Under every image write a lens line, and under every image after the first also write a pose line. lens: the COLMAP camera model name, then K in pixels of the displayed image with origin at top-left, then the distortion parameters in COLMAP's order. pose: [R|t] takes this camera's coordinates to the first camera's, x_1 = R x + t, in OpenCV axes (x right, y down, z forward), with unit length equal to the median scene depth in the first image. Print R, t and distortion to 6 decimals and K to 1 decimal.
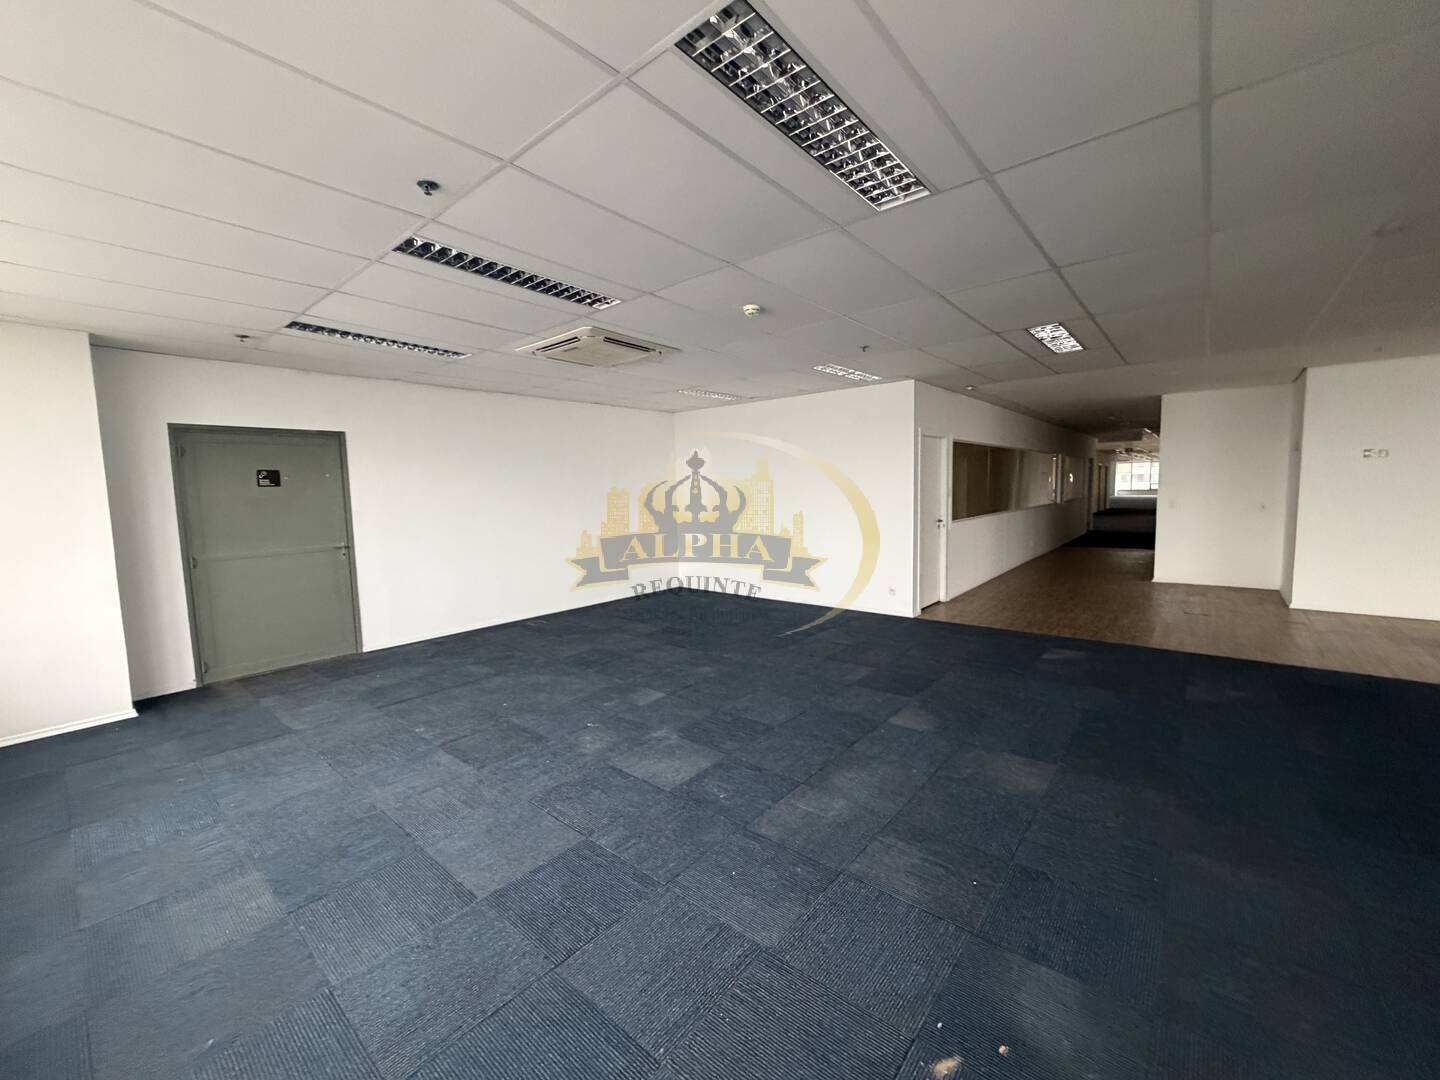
lens RADIAL K [[575.9, 0, 720.0], [0, 575.9, 540.0], [0, 0, 1]] dist [0.001721, 0.000094]
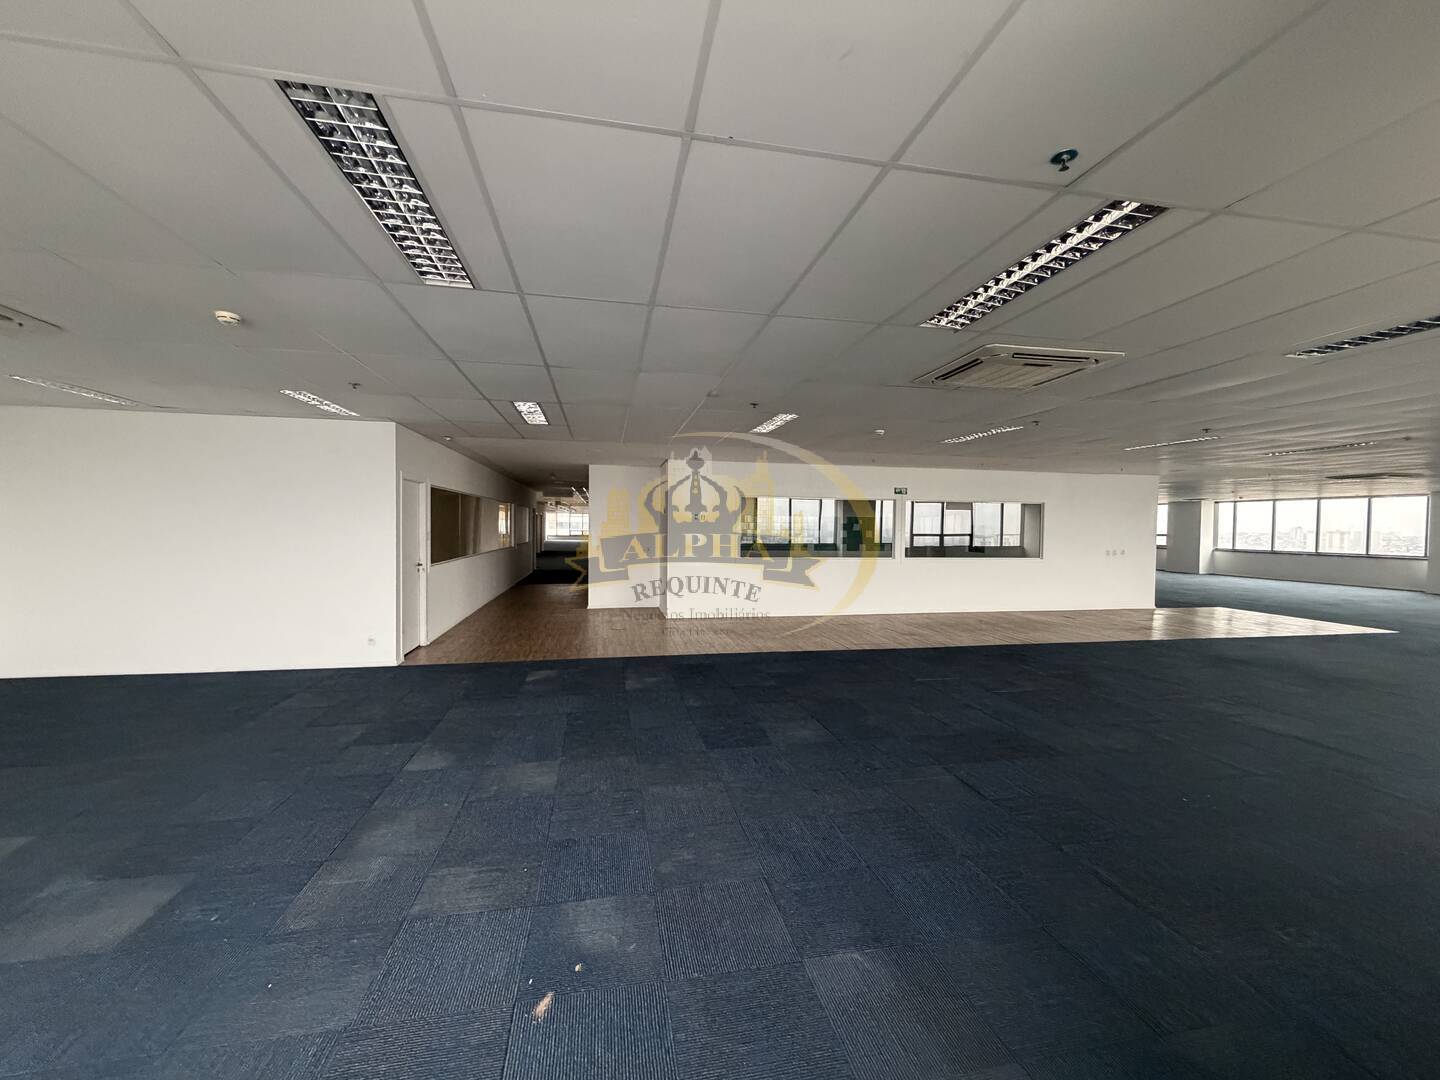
lens RADIAL K [[575.9, 0, 720.0], [0, 575.9, 540.0], [0, 0, 1]] dist [0.001721, 0.000094]
pose [[0.617938, 0.011968, 0.786136, -0.123478], [0.045897, 0.997630, -0.051265, -0.001028], [-0.784886, 0.067760, 0.615924, -0.044062]]
